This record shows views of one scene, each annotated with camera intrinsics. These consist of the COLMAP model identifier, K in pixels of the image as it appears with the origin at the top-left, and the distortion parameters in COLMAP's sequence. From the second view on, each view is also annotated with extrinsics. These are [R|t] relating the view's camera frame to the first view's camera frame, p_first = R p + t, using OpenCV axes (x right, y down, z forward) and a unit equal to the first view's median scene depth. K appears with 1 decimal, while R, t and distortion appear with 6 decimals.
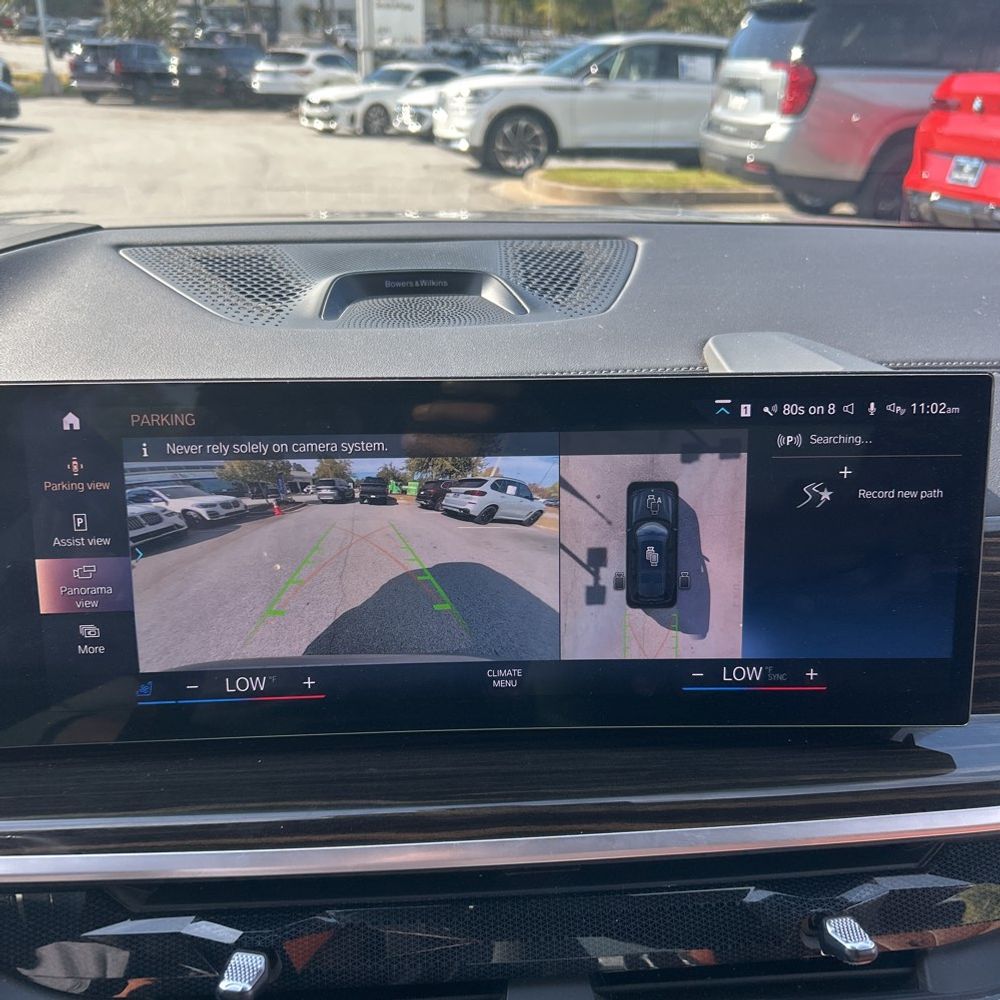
lens RADIAL K [[958.0, 0, 500.0], [0, 958.0, 500.0], [0, 0, 1]] dist [0.038037, -0.056125]
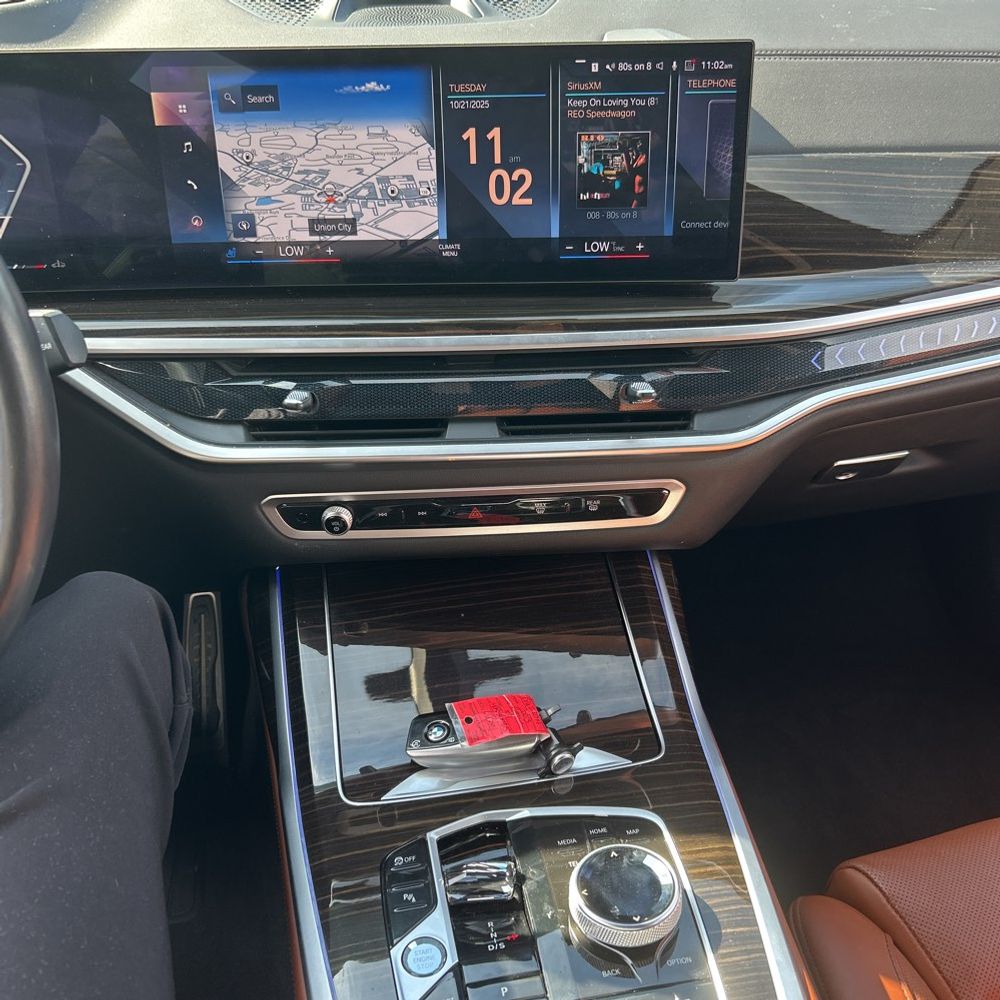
lens RADIAL K [[1028.6, 0, 520.1], [0, 1028.6, 501.4], [0, 0, 1]] dist [0.102381, -0.131796]
pose [[0.998912, 0.009641, -0.045619, 0.146577], [-0.001125, 0.983088, 0.183133, 0.199466], [0.046613, -0.182882, 0.982029, -0.558866]]
